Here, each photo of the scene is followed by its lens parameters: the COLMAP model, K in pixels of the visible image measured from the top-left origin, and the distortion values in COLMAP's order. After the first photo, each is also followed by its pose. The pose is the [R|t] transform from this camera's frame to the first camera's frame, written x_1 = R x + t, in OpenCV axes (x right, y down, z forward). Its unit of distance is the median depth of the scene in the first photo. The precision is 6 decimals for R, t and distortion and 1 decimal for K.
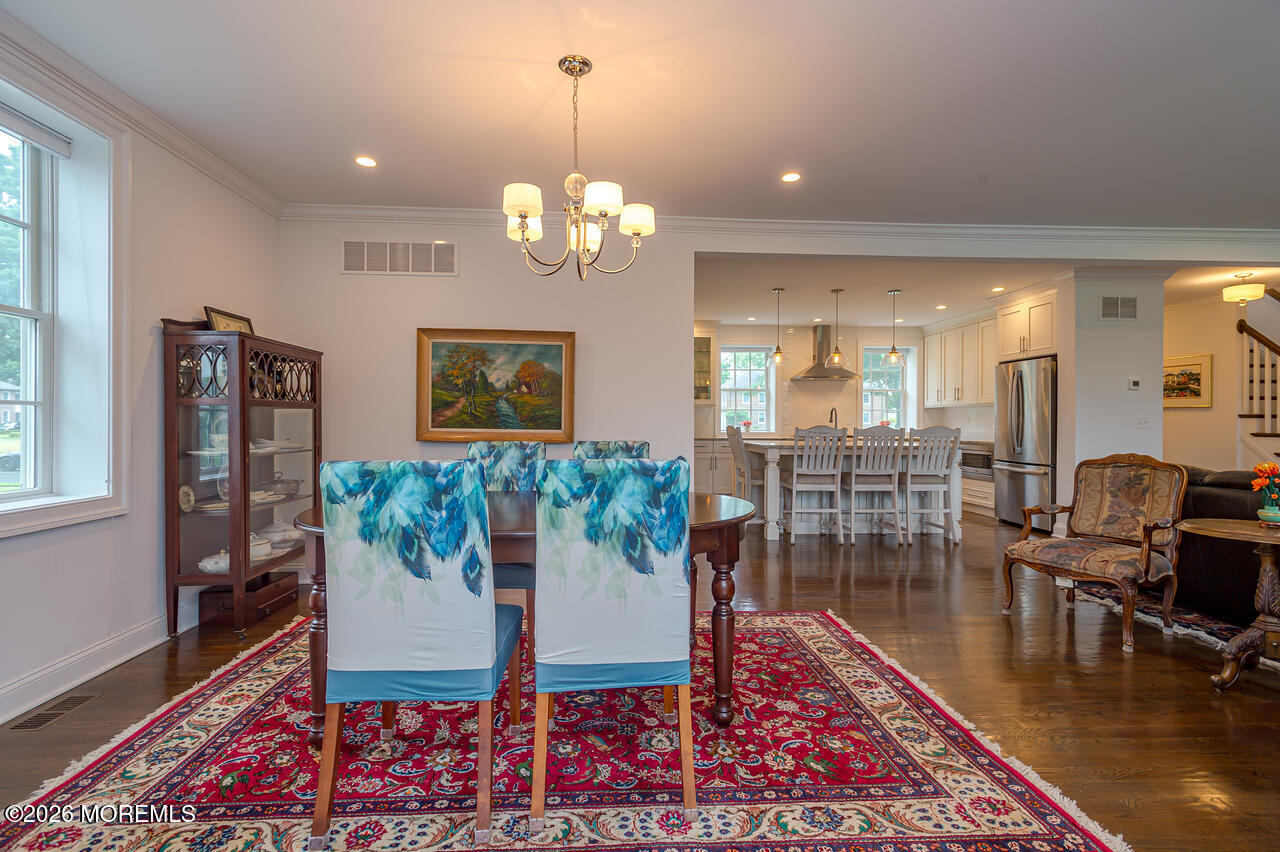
lens RADIAL K [[591.9, 0, 637.6], [0, 591.9, 422.2], [0, 0, 1]] dist [0.022403, -0.008523]
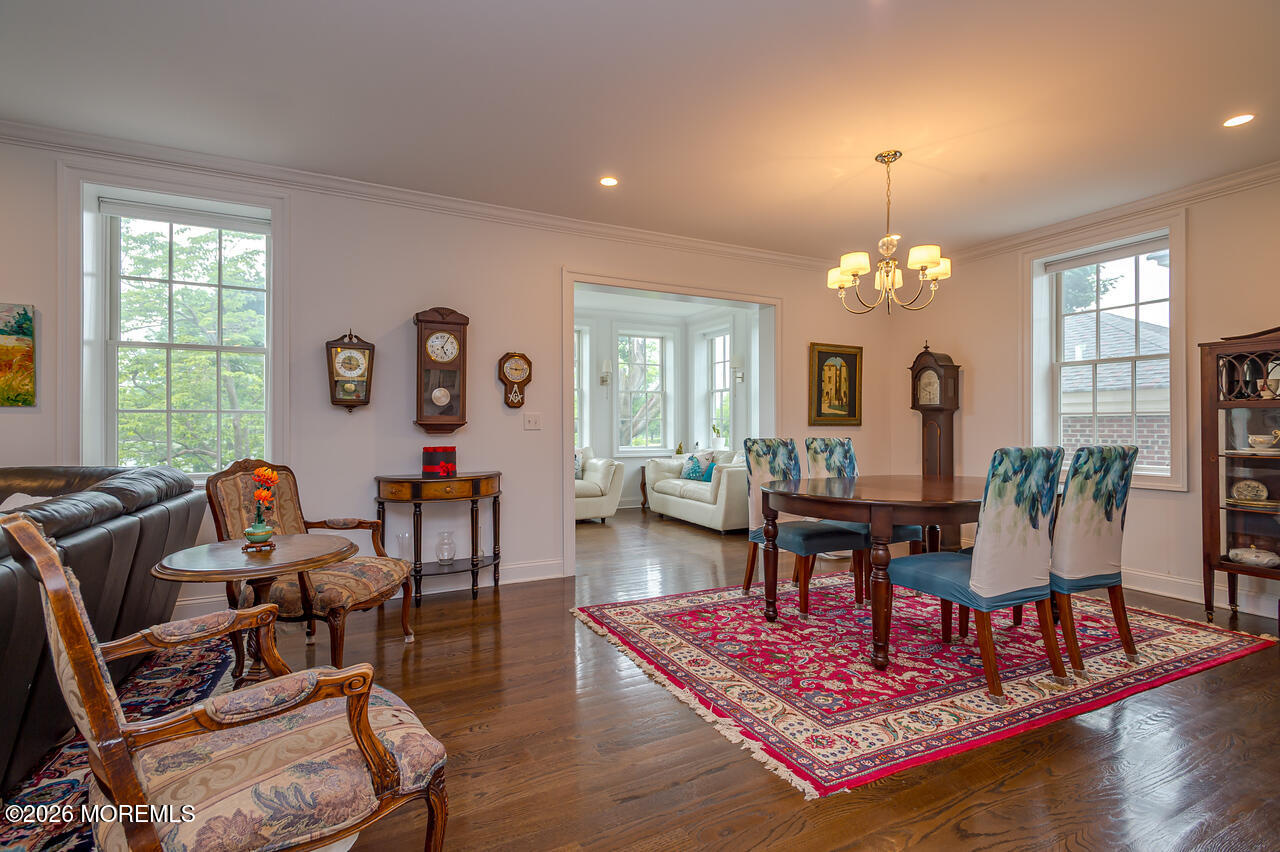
lens RADIAL K [[591.9, 0, 637.6], [0, 591.9, 422.2], [0, 0, 1]] dist [0.022403, -0.008523]
pose [[-0.918925, -0.006677, -0.394375, 0.545347], [-0.003117, 0.999948, -0.009666, 0.007722], [0.394419, -0.007653, -0.918899, 1.164570]]
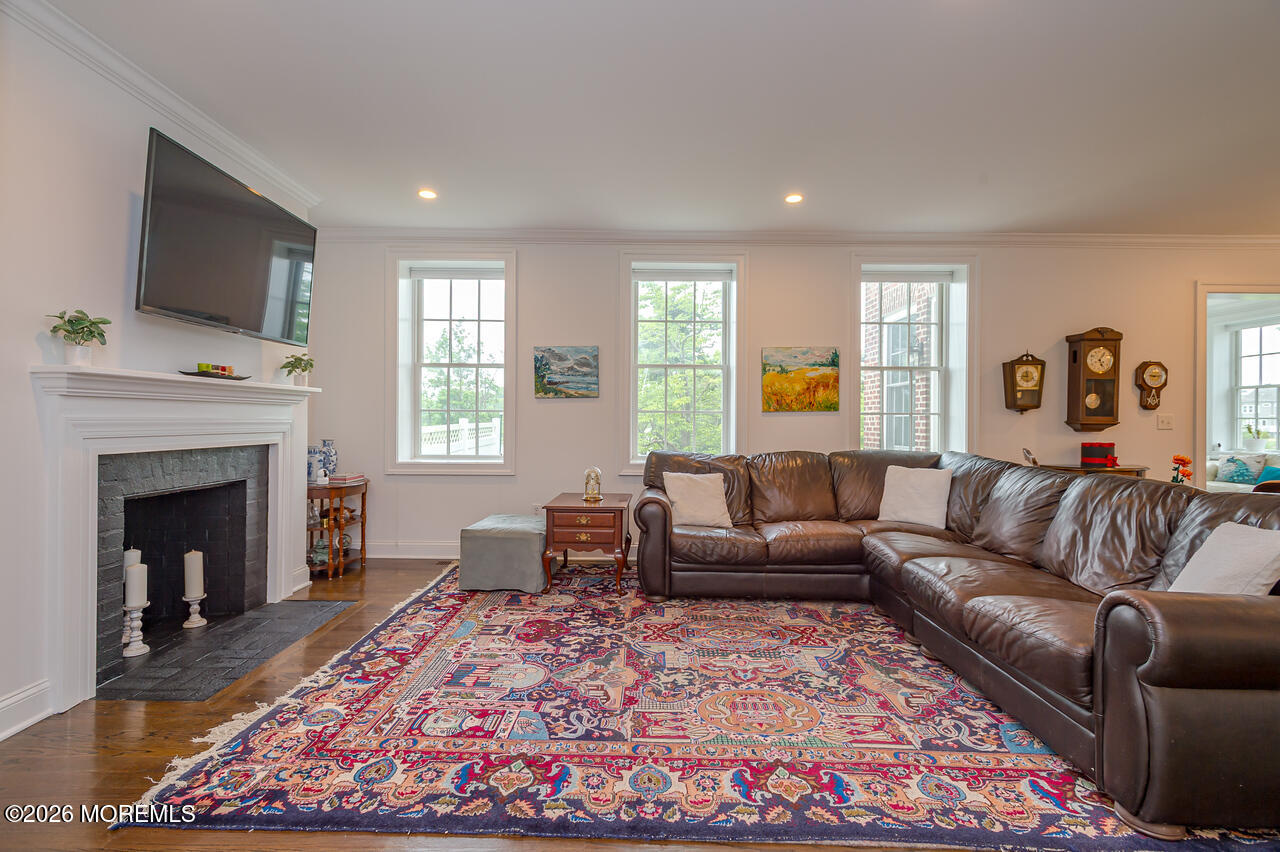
lens RADIAL K [[591.9, 0, 637.6], [0, 591.9, 422.2], [0, 0, 1]] dist [0.022403, -0.008523]
pose [[-0.998618, -0.011340, 0.051315, 1.244486], [-0.011235, 0.999934, 0.002343, 0.006471], [-0.051338, 0.001763, -0.998680, 1.355665]]
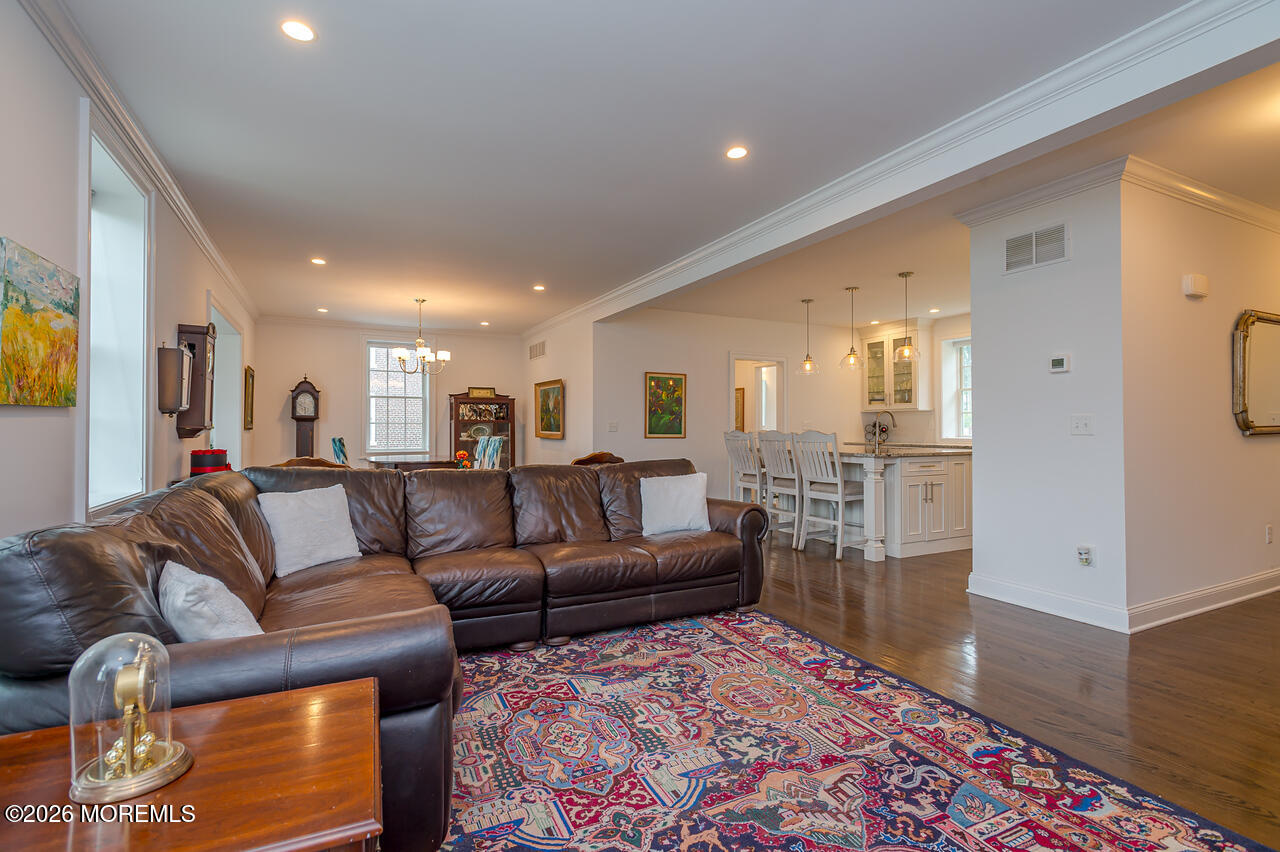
lens RADIAL K [[591.9, 0, 637.6], [0, 591.9, 422.2], [0, 0, 1]] dist [0.022403, -0.008523]
pose [[0.406614, -0.013717, -0.913497, 1.648348], [0.002182, 0.999899, -0.014043, 0.006850], [0.913597, 0.003717, 0.406603, 0.472063]]
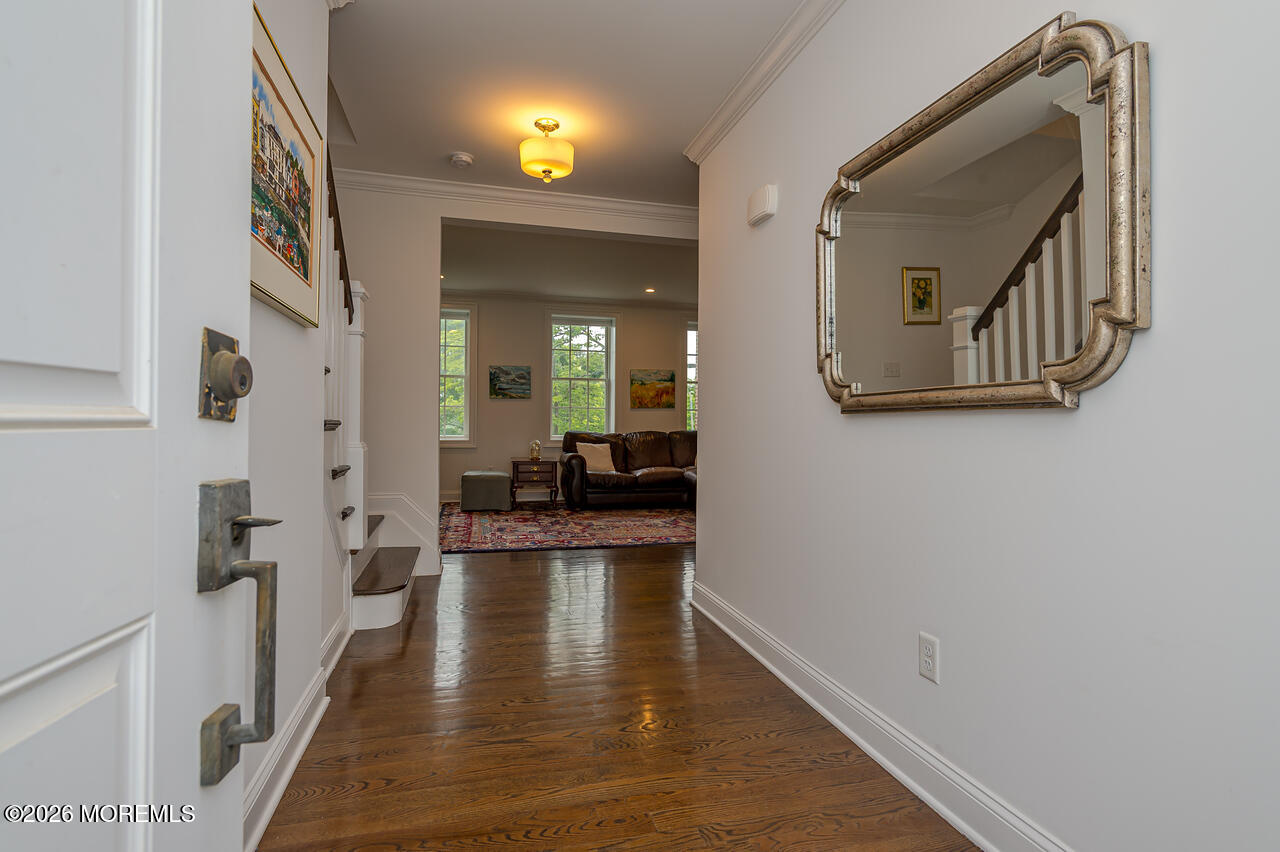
lens RADIAL K [[646.1, 0, 640.0], [0, 646.1, 426.0], [0, 0, 1]] dist [-0.001037, -0.000176]
pose [[-0.979001, -0.012158, -0.203492, 1.447682], [-0.013626, 0.999890, 0.005815, 0.030005], [0.203399, 0.008466, -0.979059, 2.205491]]
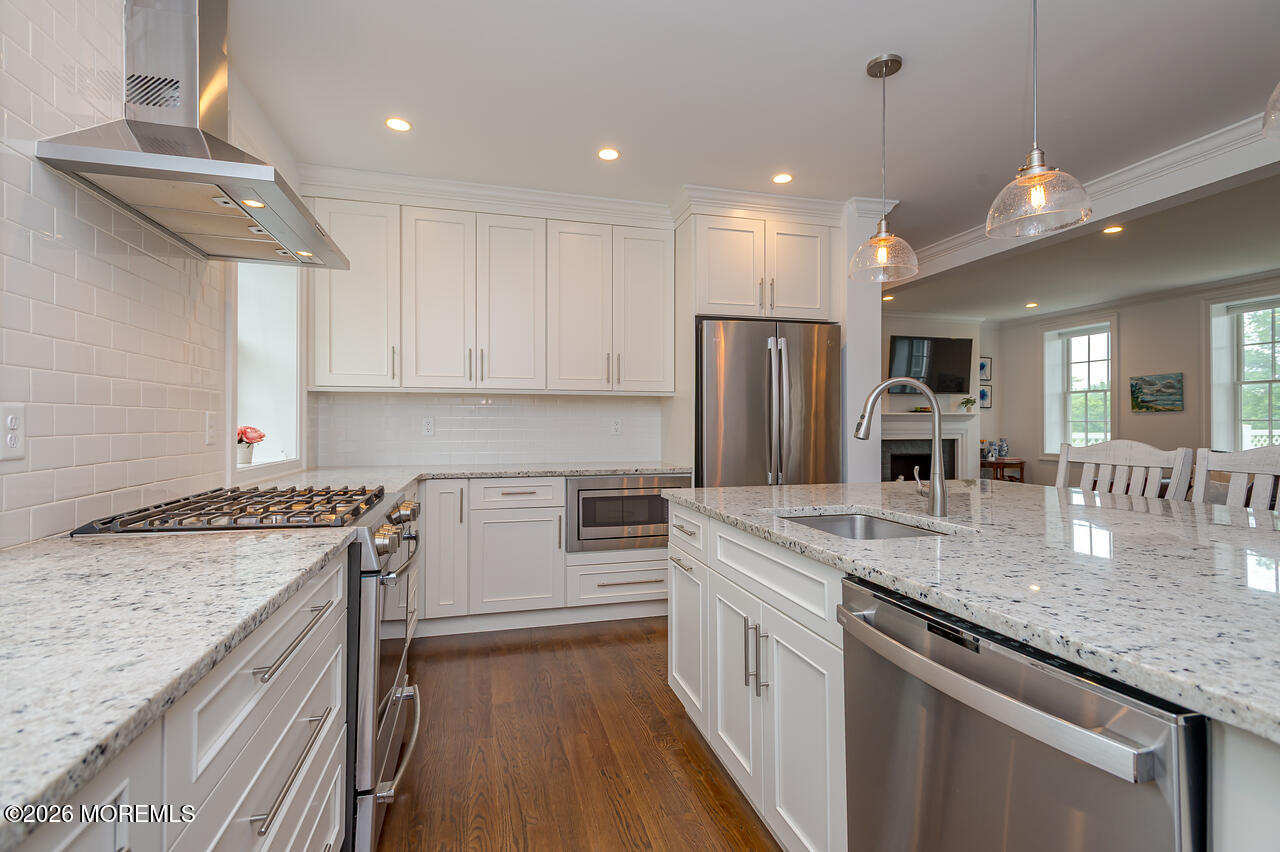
lens RADIAL K [[591.9, 0, 637.6], [0, 591.9, 422.2], [0, 0, 1]] dist [0.022403, -0.008523]
pose [[-0.207629, -0.001790, 0.978206, 0.178192], [0.001343, 0.999997, 0.002115, -0.012819], [-0.978207, 0.001753, -0.207626, 1.909694]]
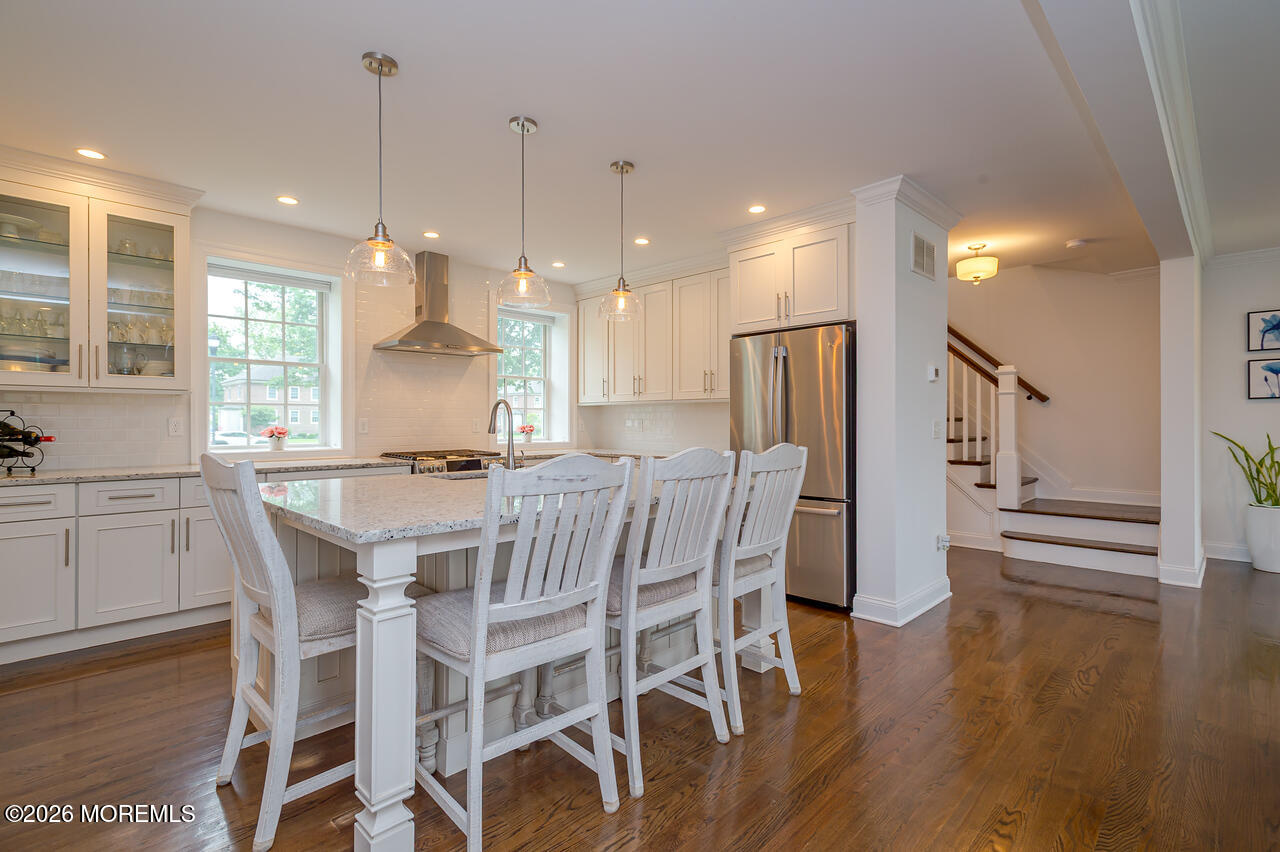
lens RADIAL K [[591.9, 0, 637.6], [0, 591.9, 422.2], [0, 0, 1]] dist [0.022403, -0.008523]
pose [[0.741243, -0.004925, 0.671218, 0.171771], [0.004178, 0.999988, 0.002724, -0.015543], [-0.671223, 0.000785, 0.741255, 0.984643]]
